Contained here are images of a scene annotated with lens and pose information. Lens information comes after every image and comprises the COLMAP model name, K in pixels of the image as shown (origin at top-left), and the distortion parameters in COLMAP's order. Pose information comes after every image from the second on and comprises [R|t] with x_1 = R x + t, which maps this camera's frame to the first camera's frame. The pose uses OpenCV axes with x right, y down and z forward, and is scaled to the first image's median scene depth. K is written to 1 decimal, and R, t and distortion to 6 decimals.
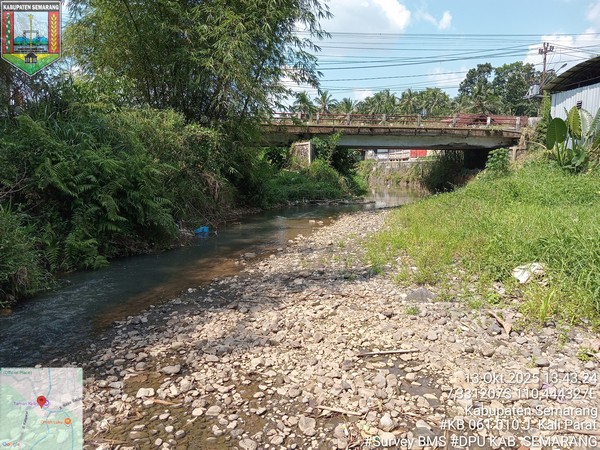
lens RADIAL K [[468.7, 0, 299.3], [0, 468.7, 225.4], [0, 0, 1]] dist [0.016235, 0.003083]
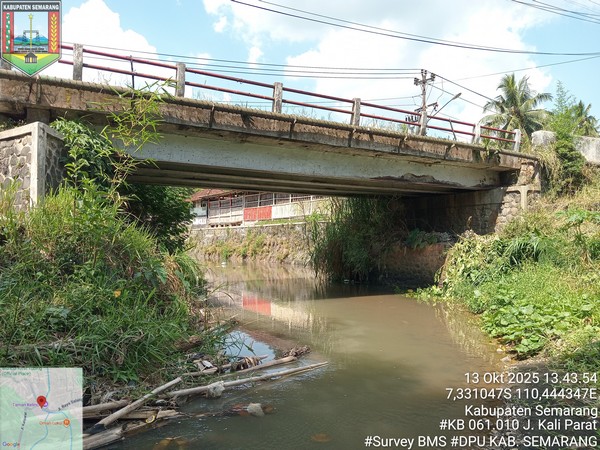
lens RADIAL K [[468.7, 0, 299.7], [0, 468.7, 227.8], [0, 0, 1]] dist [0.016235, 0.003083]
pose [[0.909359, 0.001037, 0.416010, 0.030945], [0.060016, 0.989209, -0.133655, -0.052419], [-0.411660, 0.146507, 0.899484, 0.482703]]
